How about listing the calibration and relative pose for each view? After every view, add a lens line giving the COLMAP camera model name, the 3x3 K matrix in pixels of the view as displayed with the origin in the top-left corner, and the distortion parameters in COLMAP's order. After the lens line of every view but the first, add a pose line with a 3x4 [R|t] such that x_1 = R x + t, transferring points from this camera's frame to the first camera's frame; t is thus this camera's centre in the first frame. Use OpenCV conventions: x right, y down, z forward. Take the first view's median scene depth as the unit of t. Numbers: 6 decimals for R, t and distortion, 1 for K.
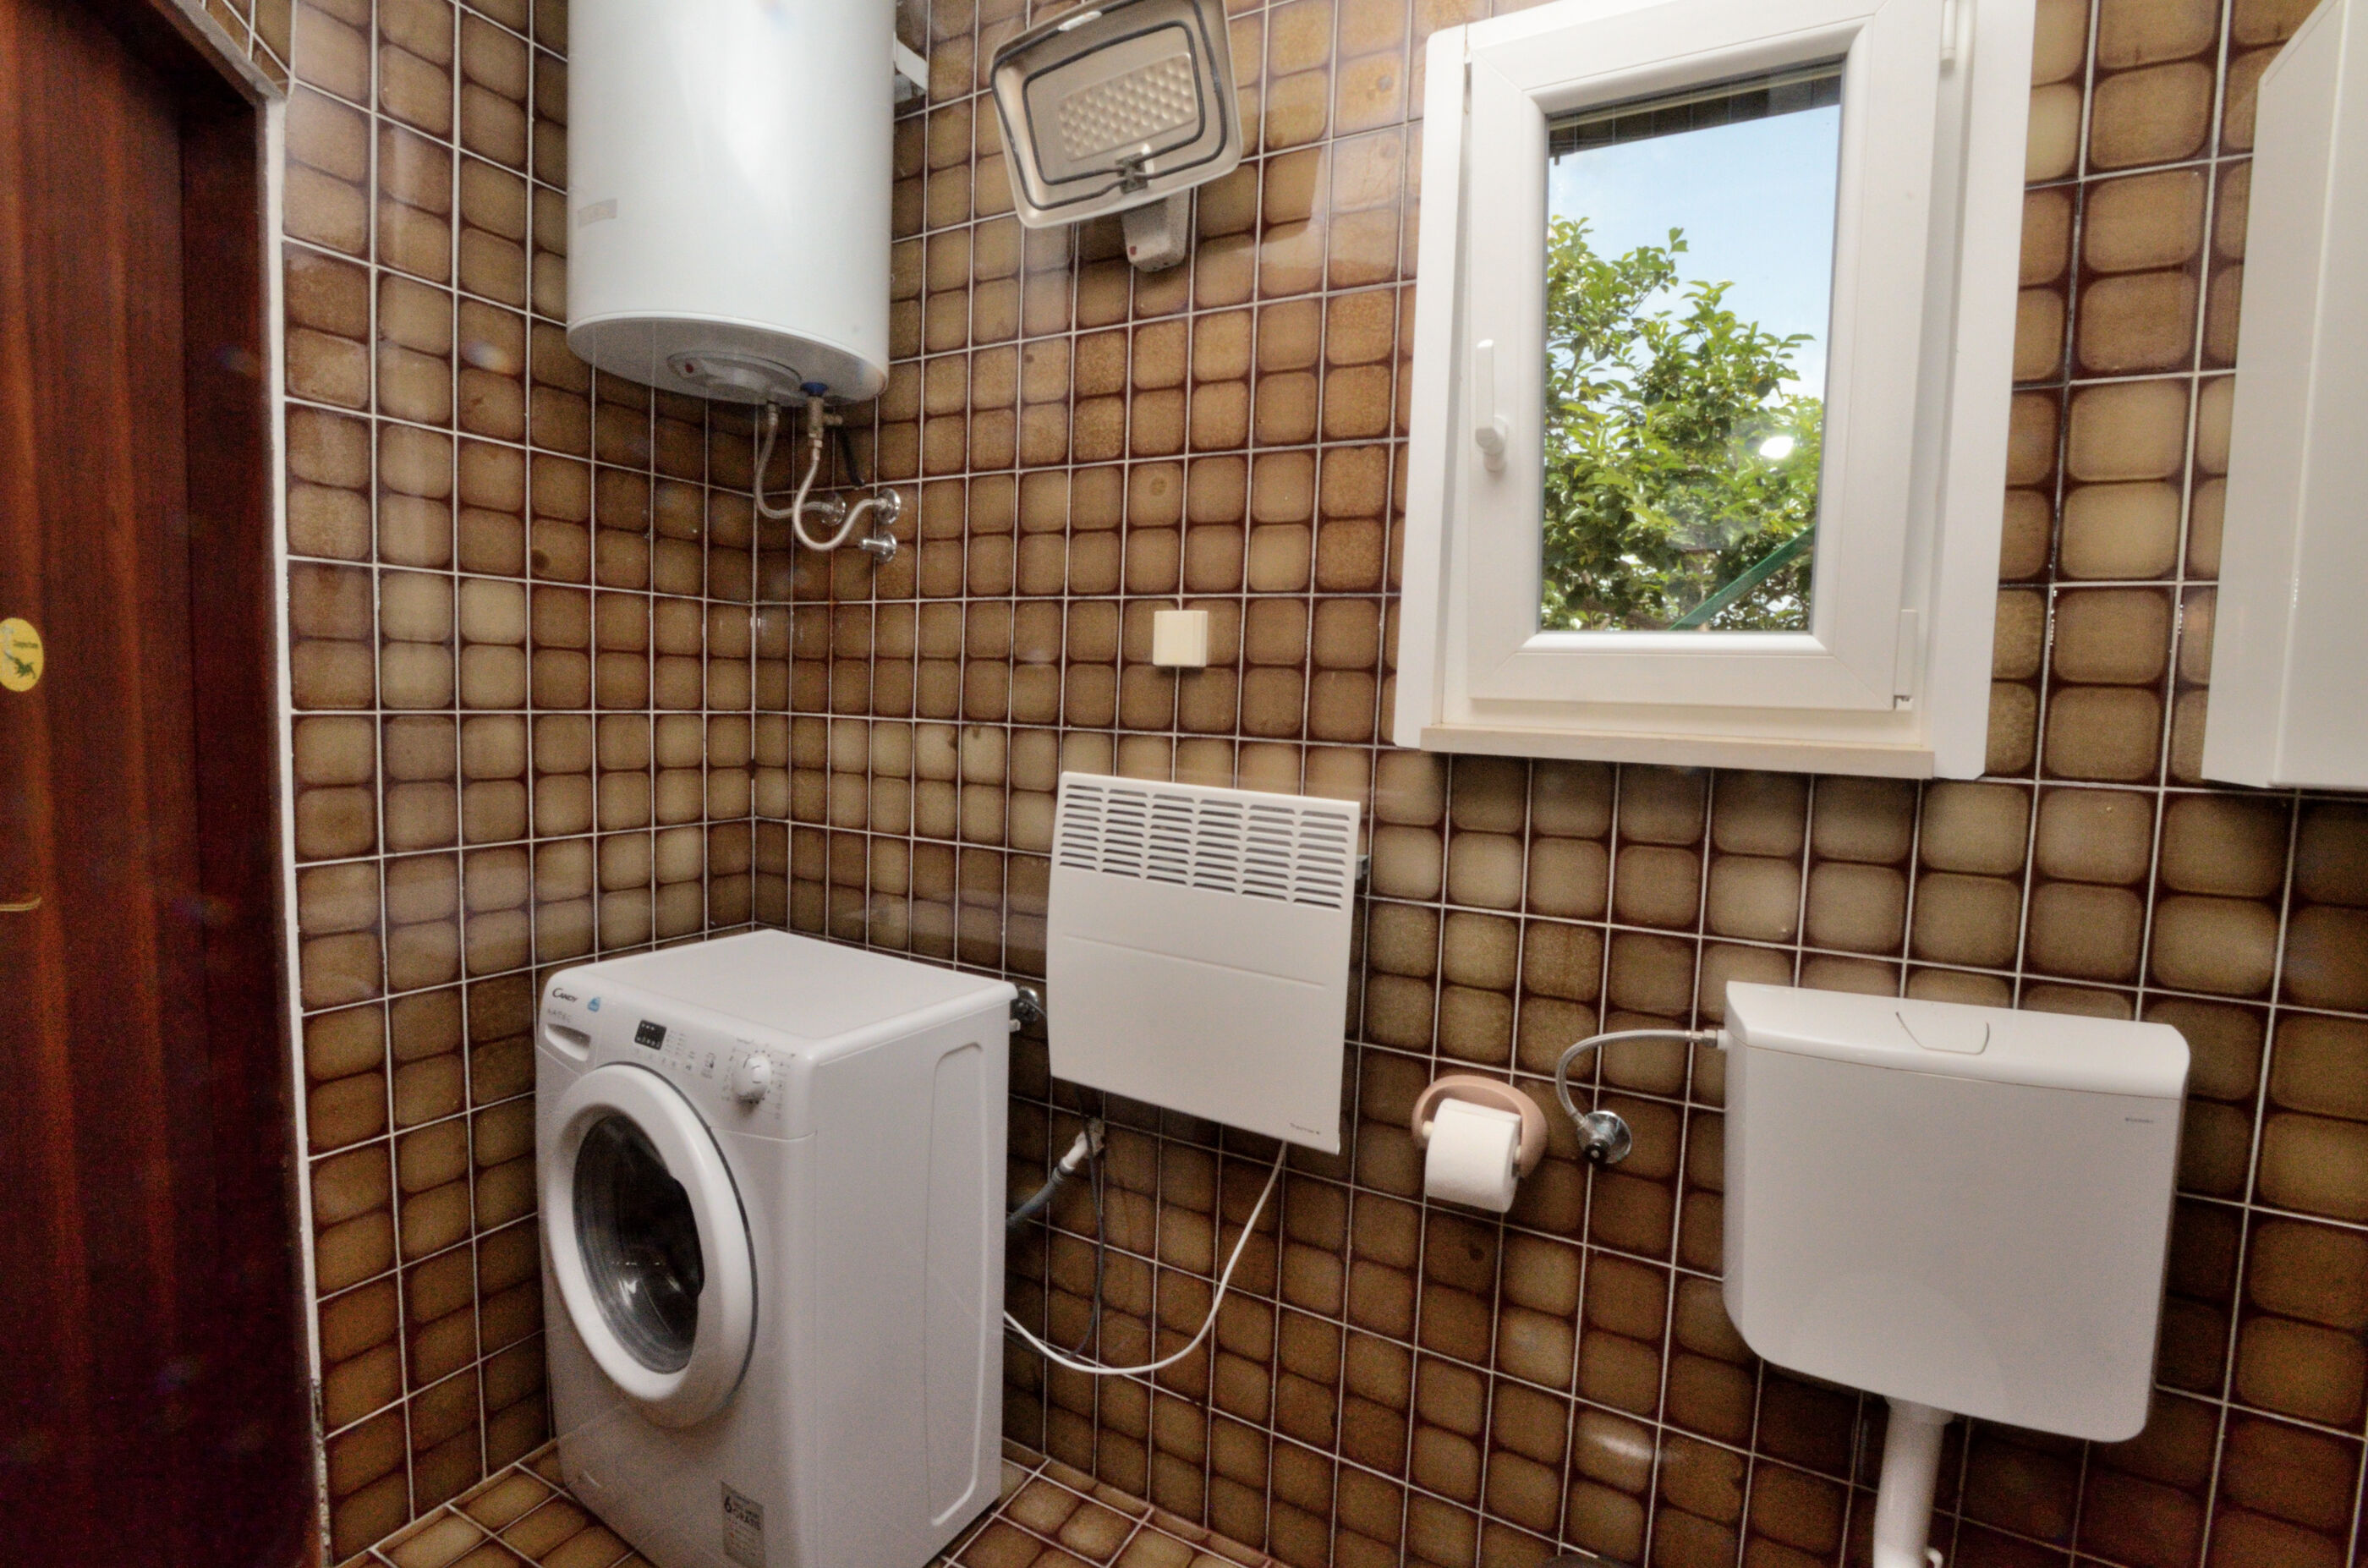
lens RADIAL K [[1040.7, 0, 1205.2], [0, 1040.7, 771.5], [0, 0, 1]] dist [-0.037267, 0.006188]
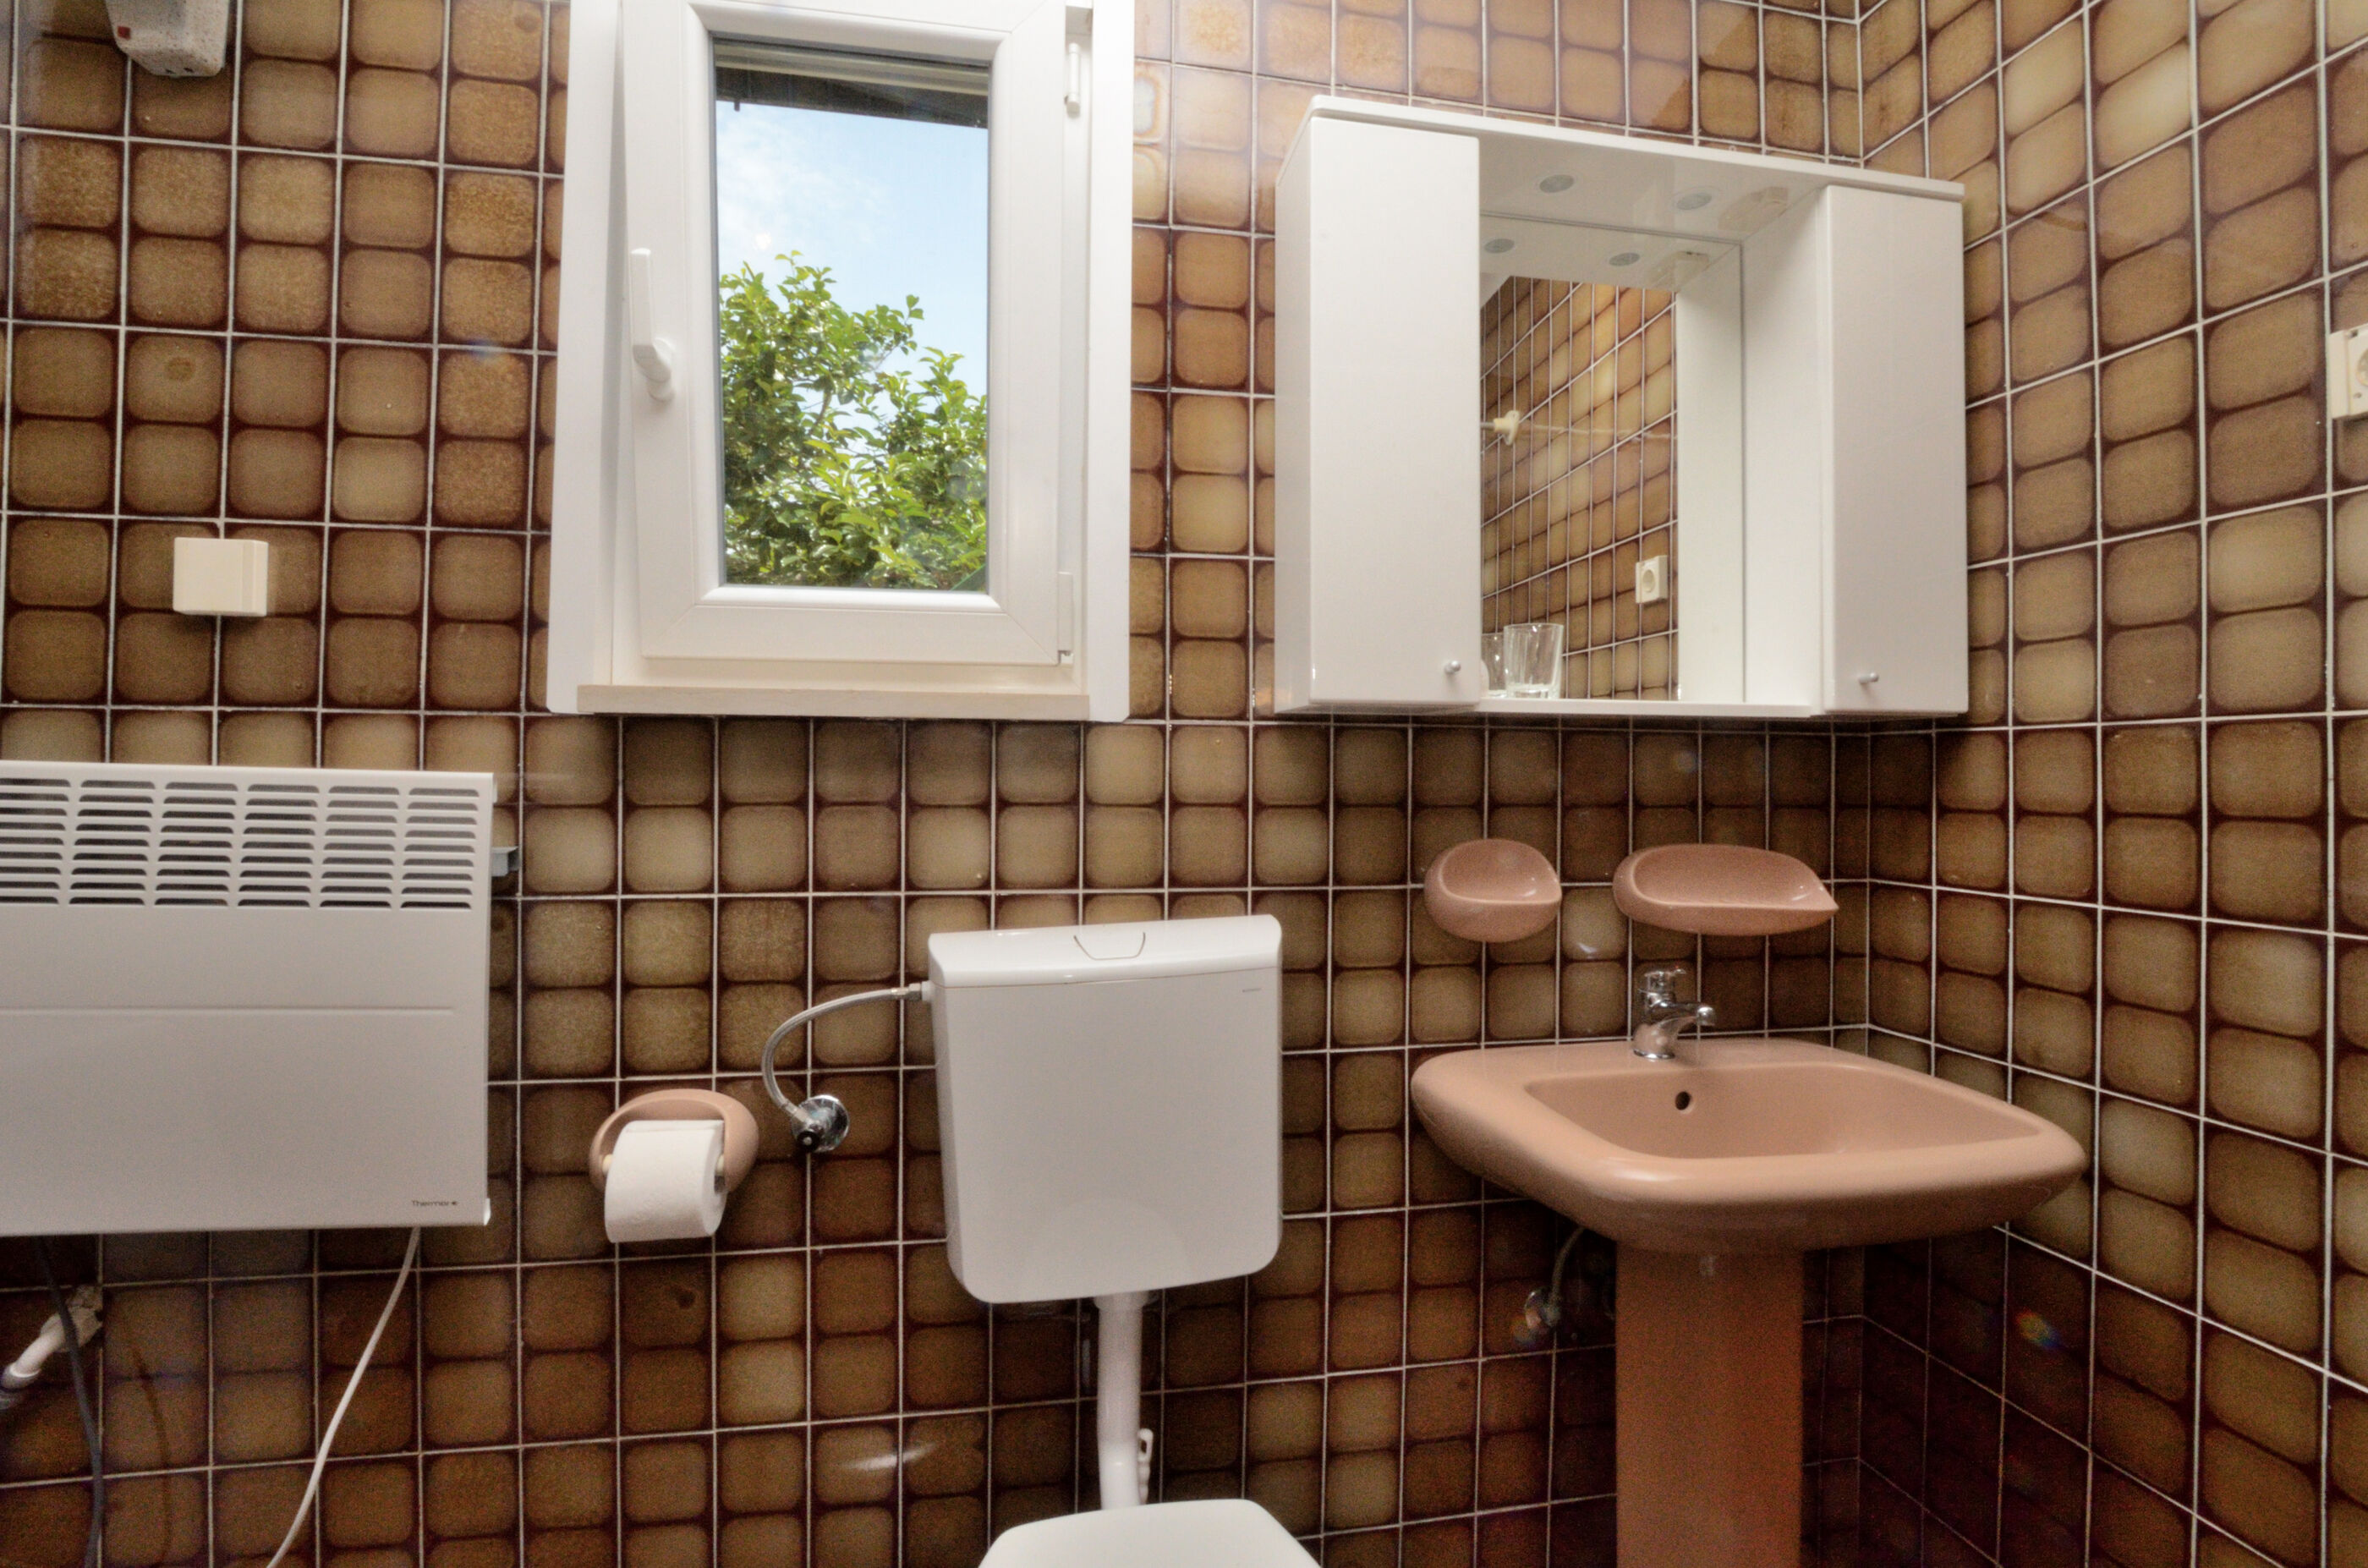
lens RADIAL K [[1040.7, 0, 1205.2], [0, 1040.7, 771.5], [0, 0, 1]] dist [-0.037267, 0.006188]
pose [[0.784306, -0.024931, 0.619873, 0.083998], [0.063637, 0.997155, -0.040412, 0.090031], [-0.617102, 0.071142, 0.783661, 0.031924]]
